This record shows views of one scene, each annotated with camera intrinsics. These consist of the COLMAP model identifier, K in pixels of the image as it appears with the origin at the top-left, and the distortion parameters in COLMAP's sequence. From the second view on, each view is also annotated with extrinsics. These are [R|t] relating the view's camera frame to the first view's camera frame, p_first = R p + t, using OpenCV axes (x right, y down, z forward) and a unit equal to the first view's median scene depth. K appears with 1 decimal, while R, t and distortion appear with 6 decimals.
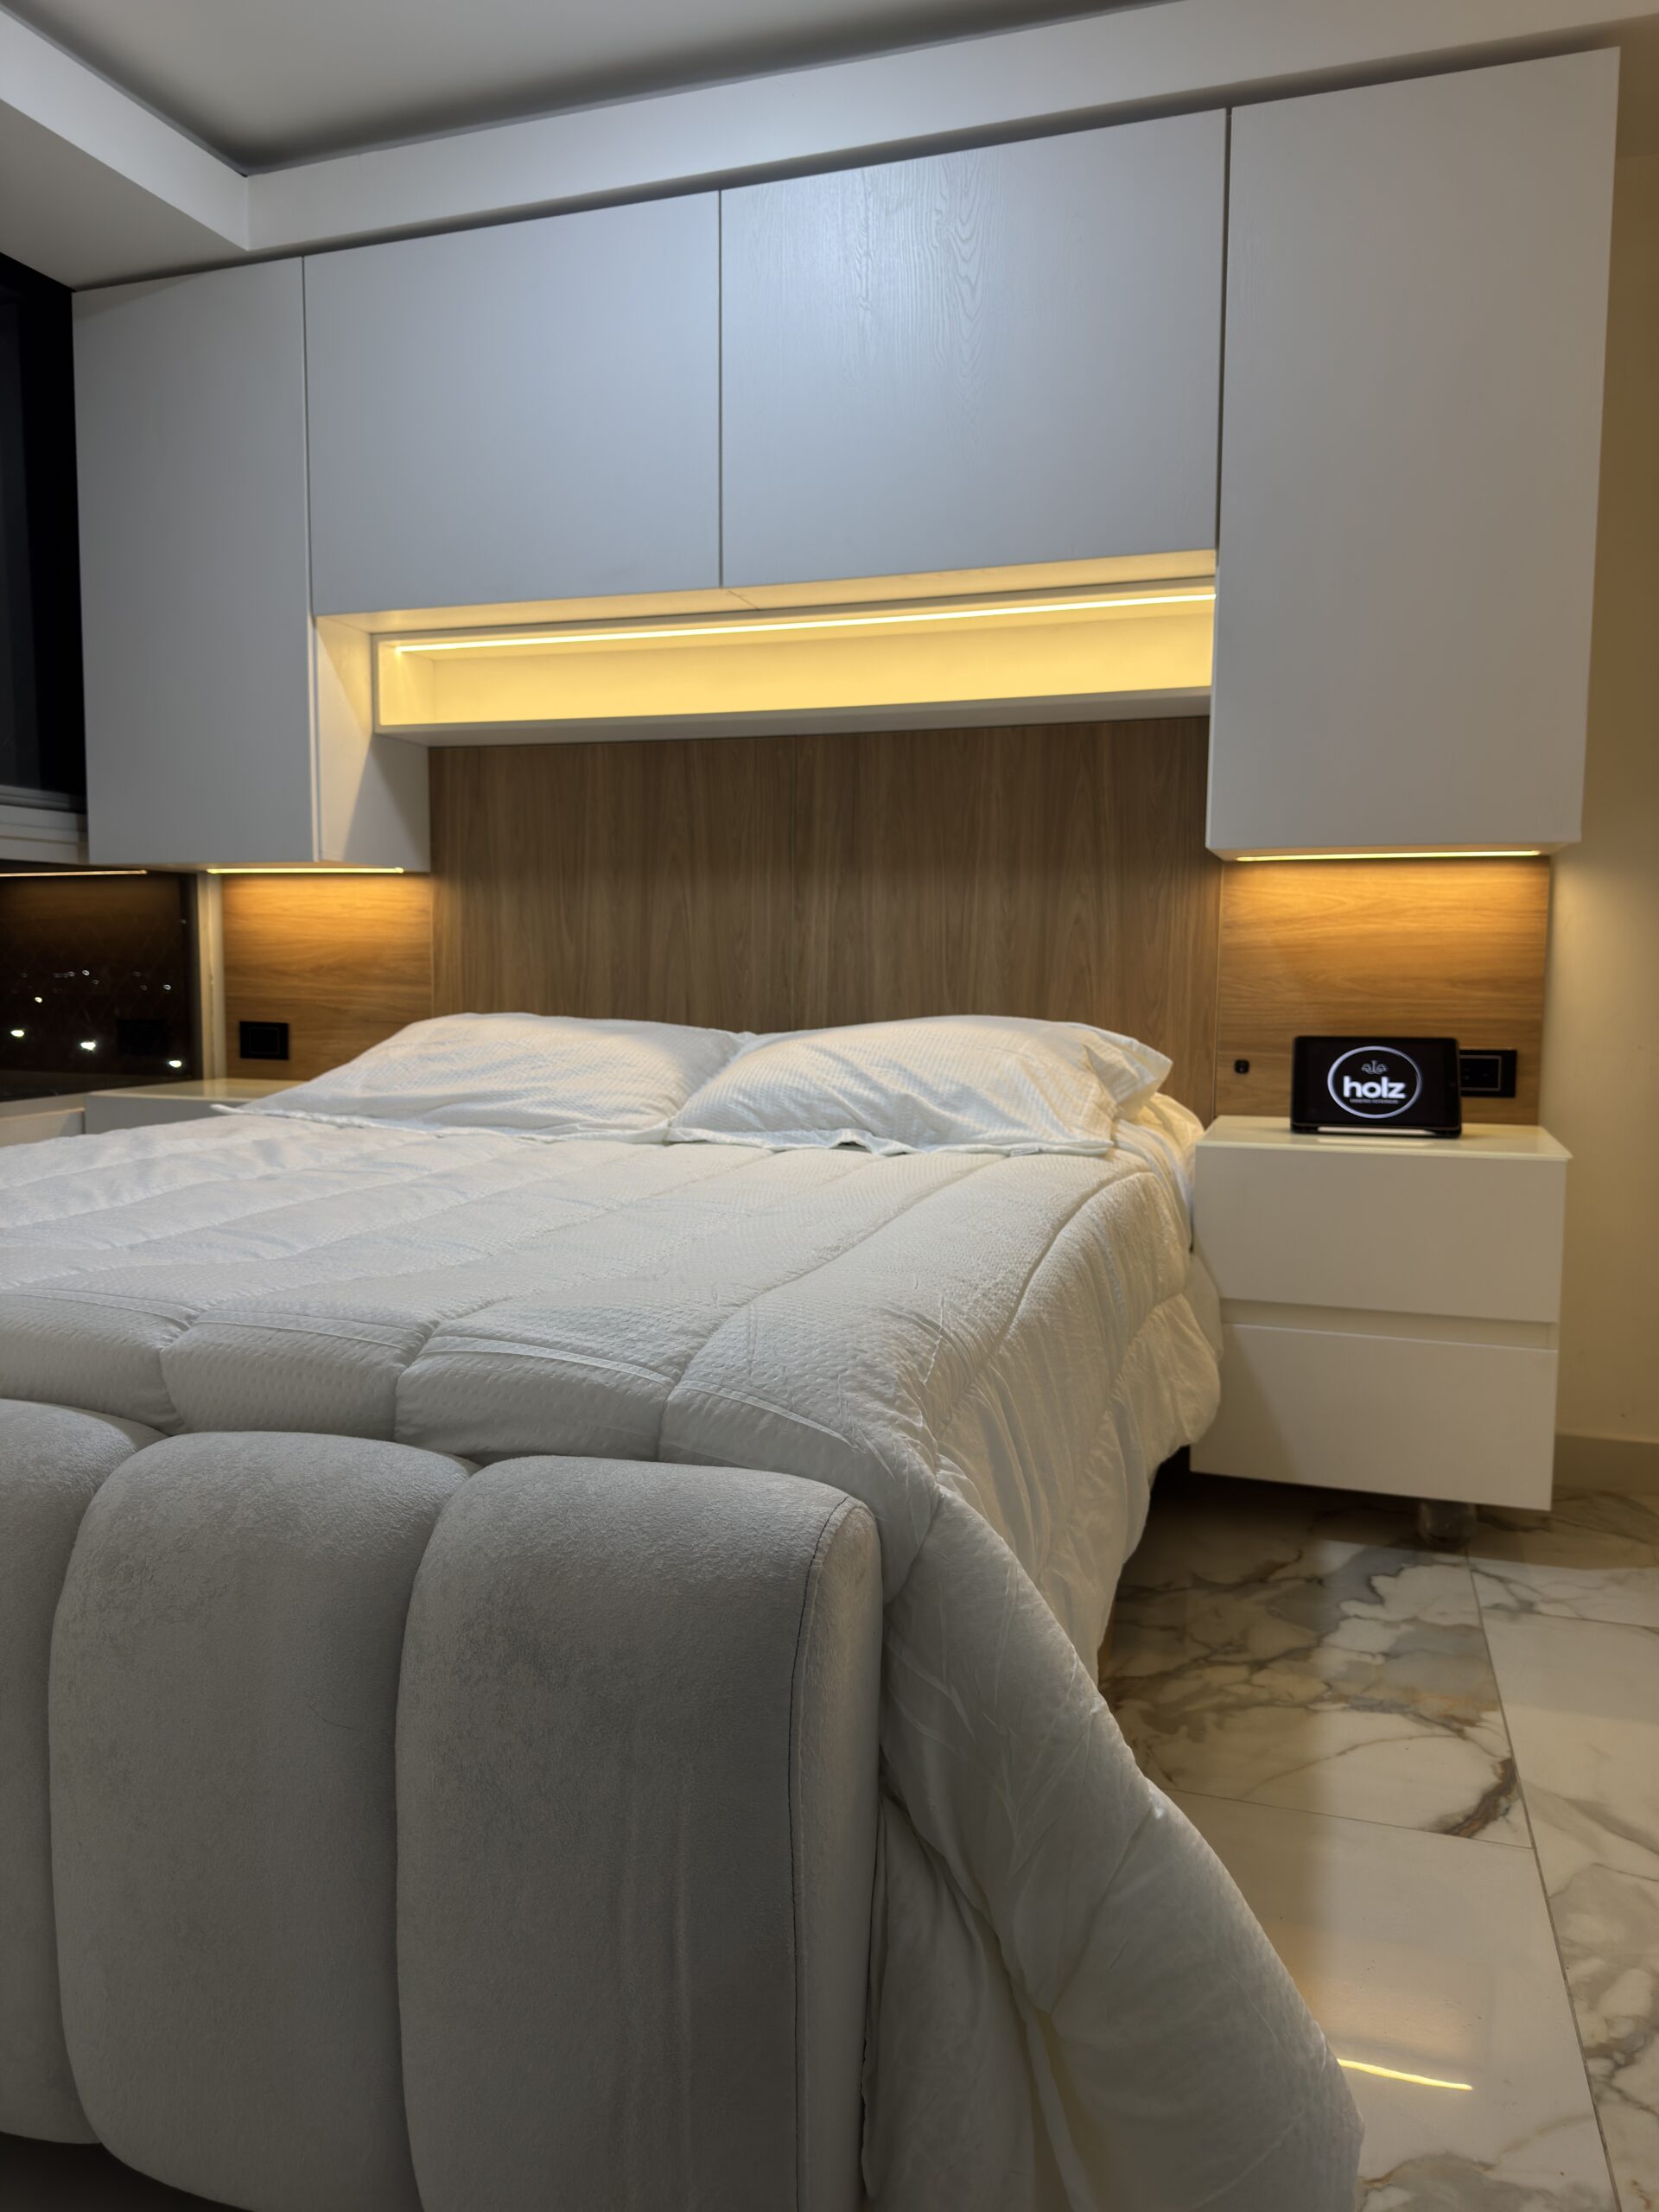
lens RADIAL K [[1595.6, 0, 820.7], [0, 1595.6, 1109.2], [0, 0, 1]] dist [0.041363, -0.047337]
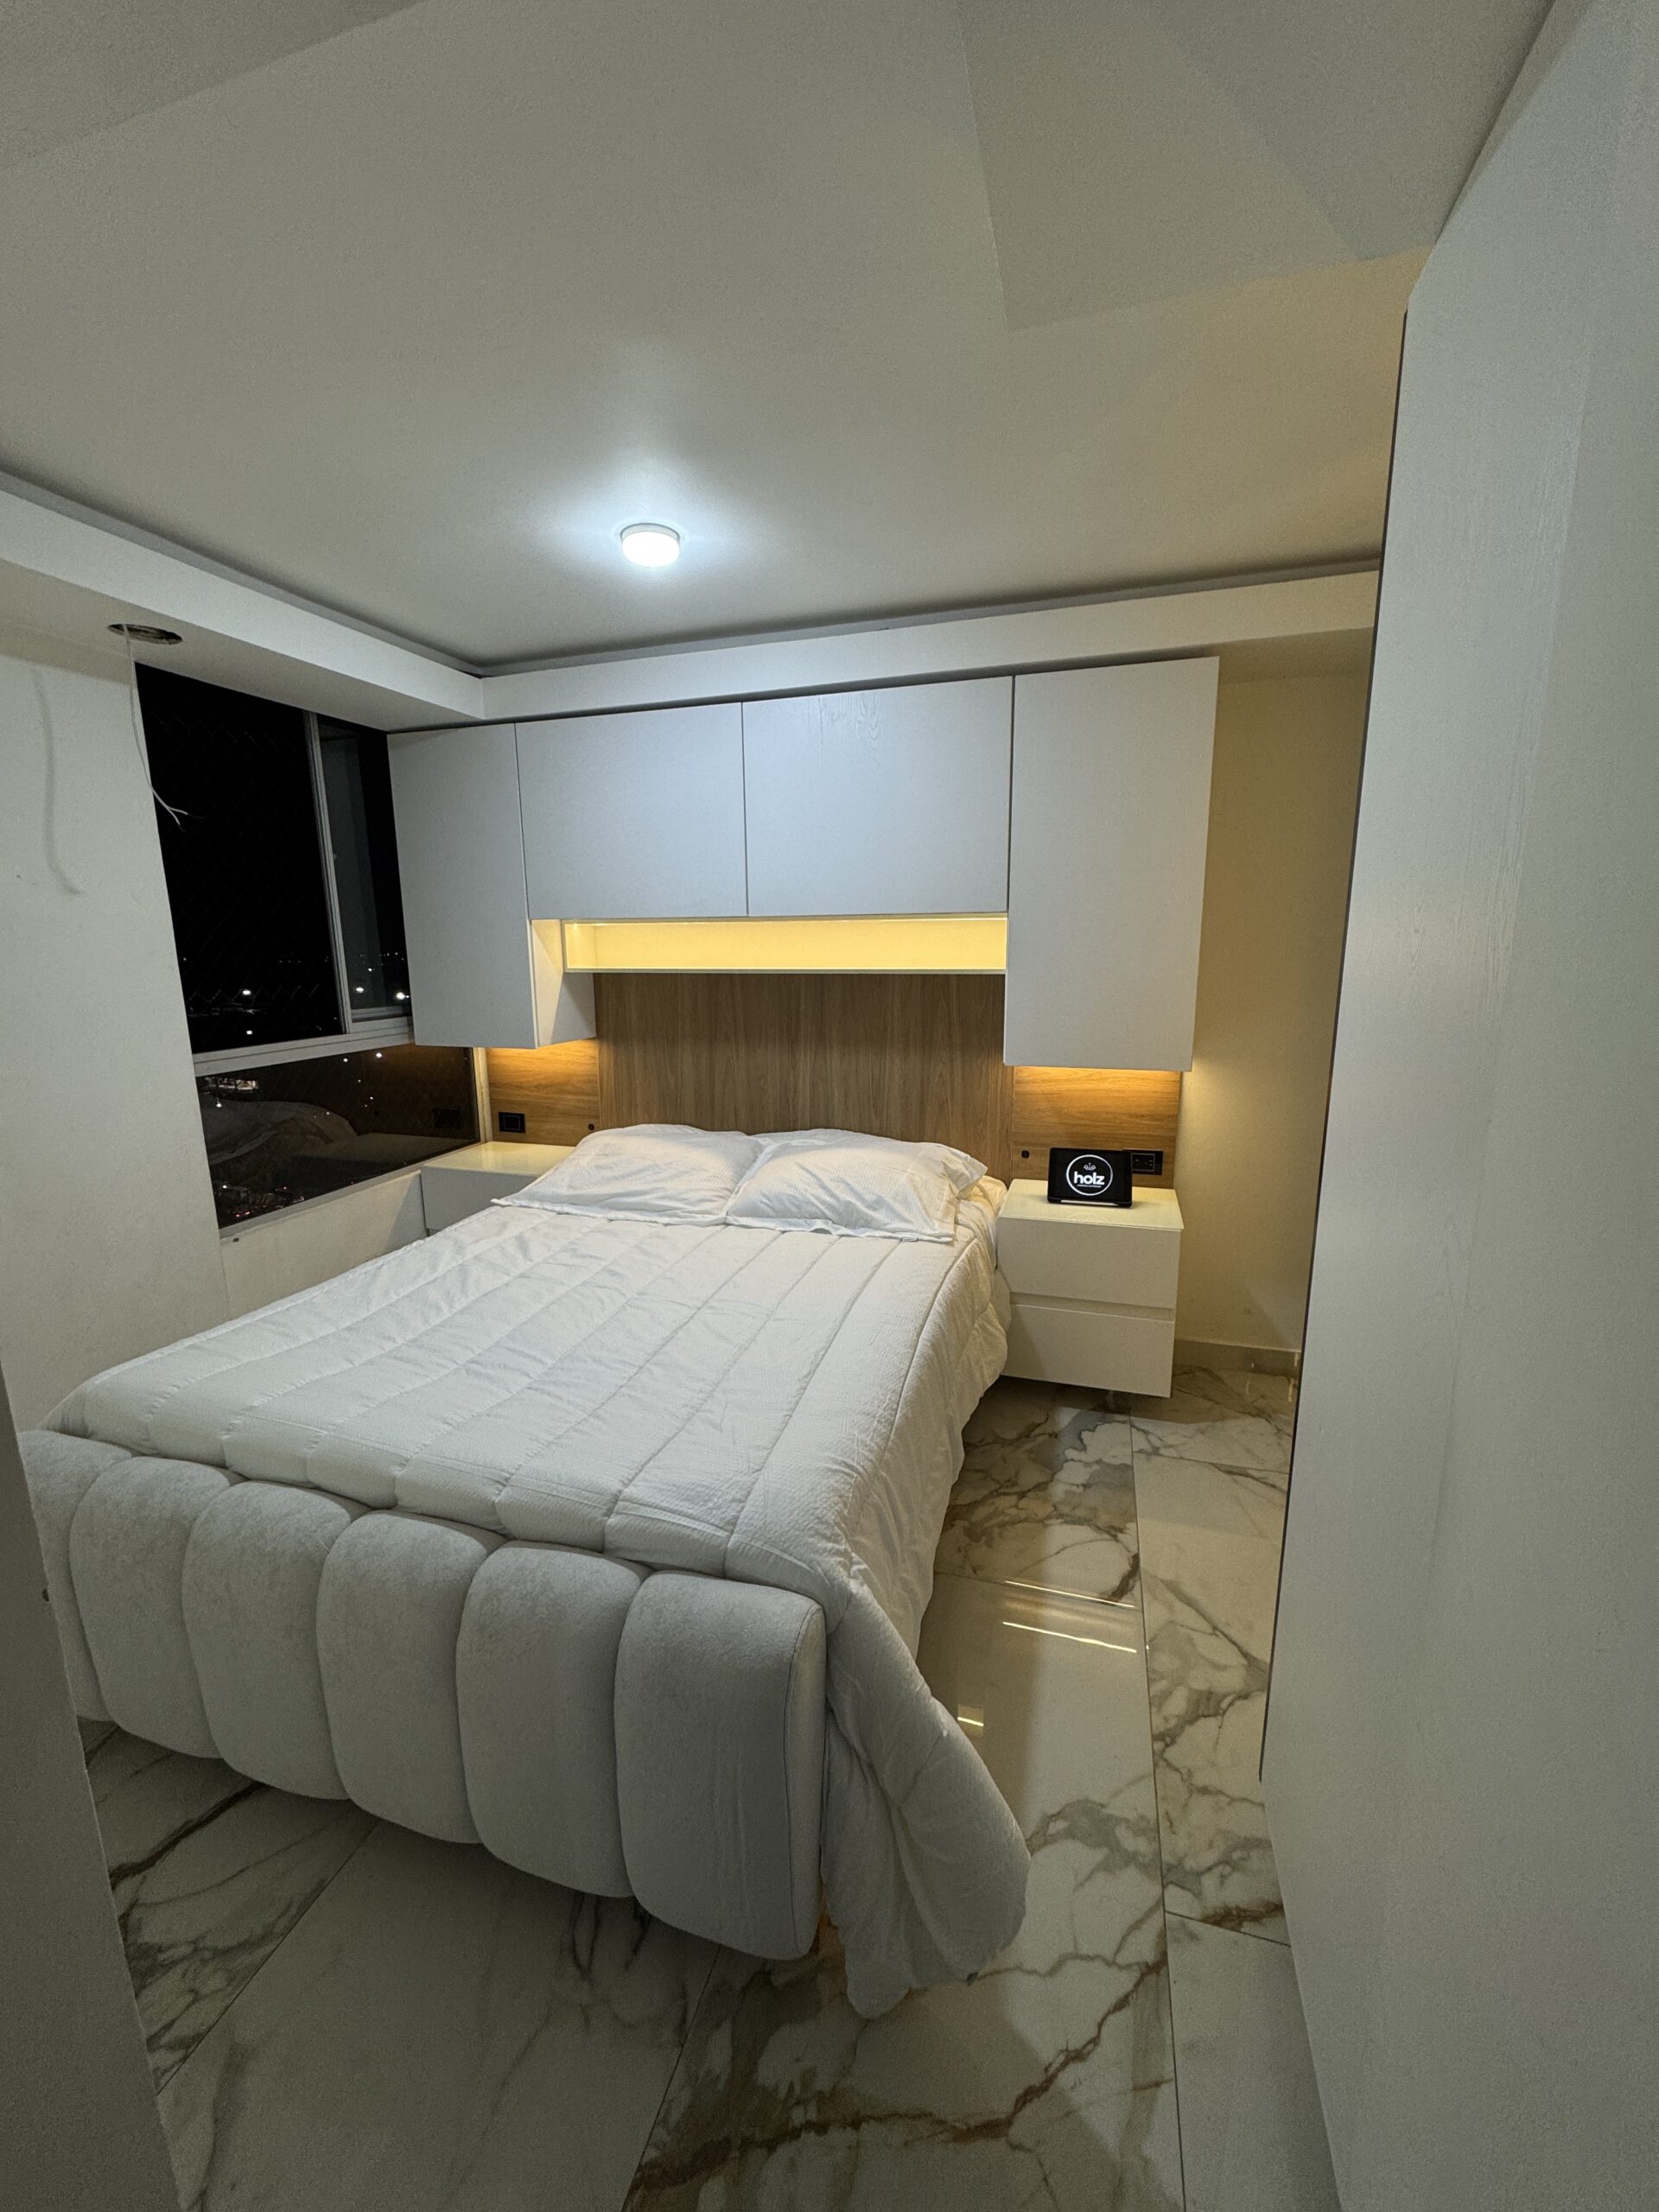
lens RADIAL K [[890.9, 0, 829.8], [0, 890.9, 1114.5], [0, 0, 1]] dist [-0.001979, 0.000038]
pose [[0.999707, -0.018121, 0.016063, 0.015867], [0.016439, 0.994923, 0.099287, -0.234818], [-0.017780, -0.098994, 0.994929, -0.074414]]
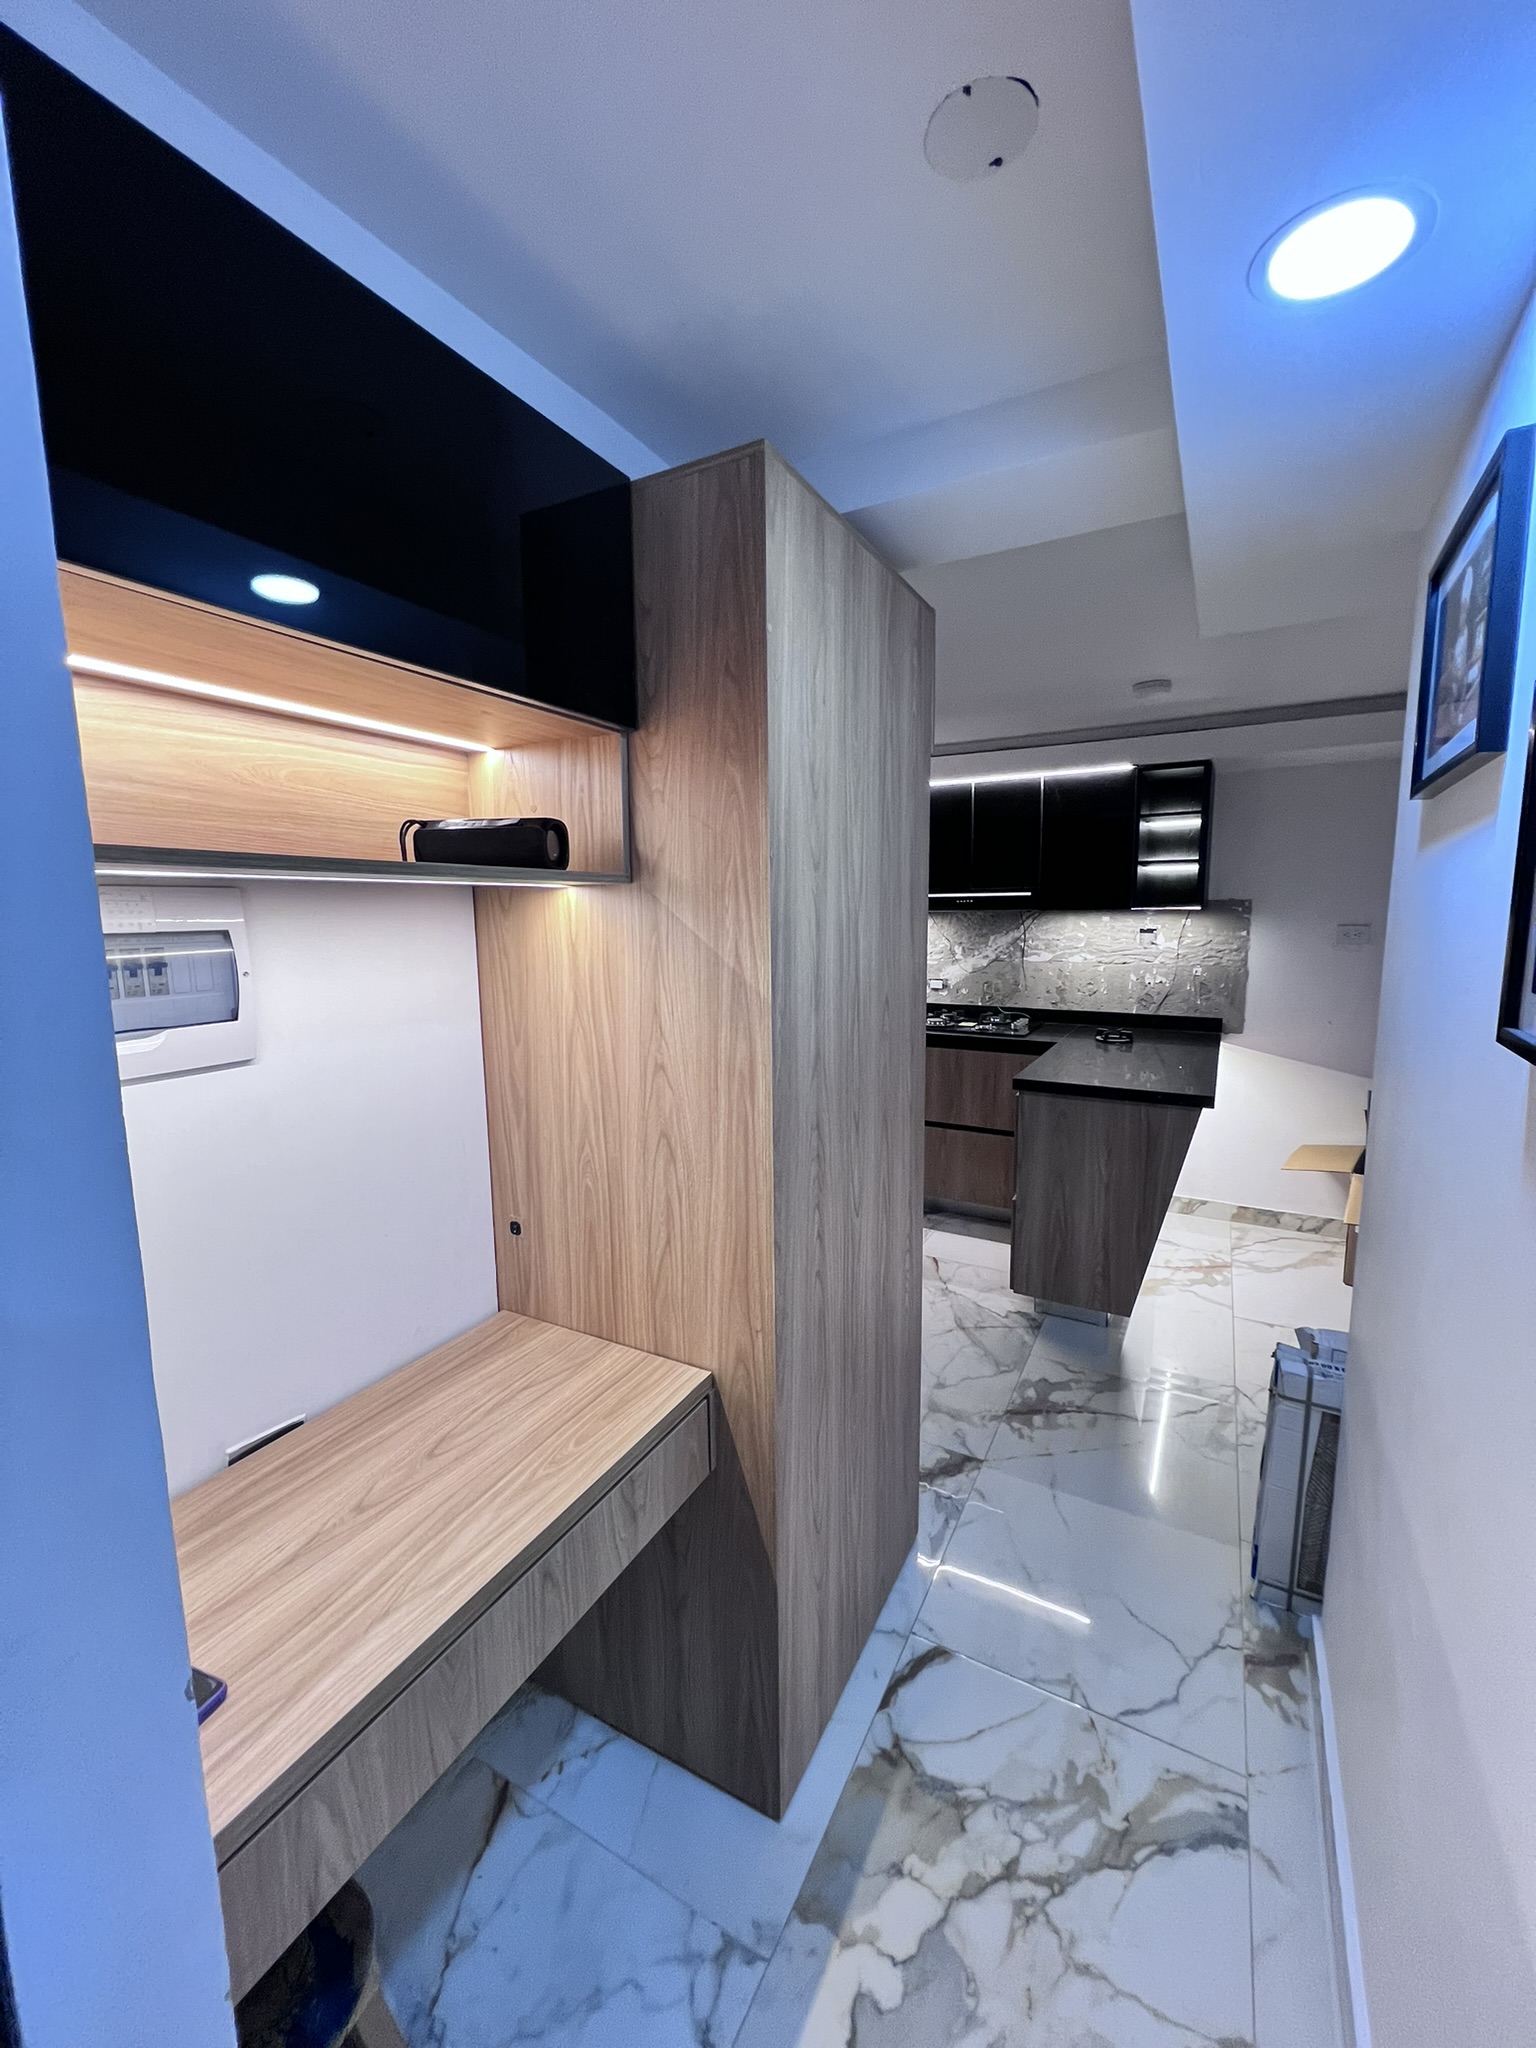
lens RADIAL K [[826.1, 0, 770.2], [0, 826.1, 1023.3], [0, 0, 1]] dist [-0.000775, -0.000116]
pose [[-0.982798, -0.019636, 0.183638, 0.323378], [0.021081, 0.975905, 0.217173, -0.403451], [-0.183478, 0.217309, -0.958704, 1.385516]]
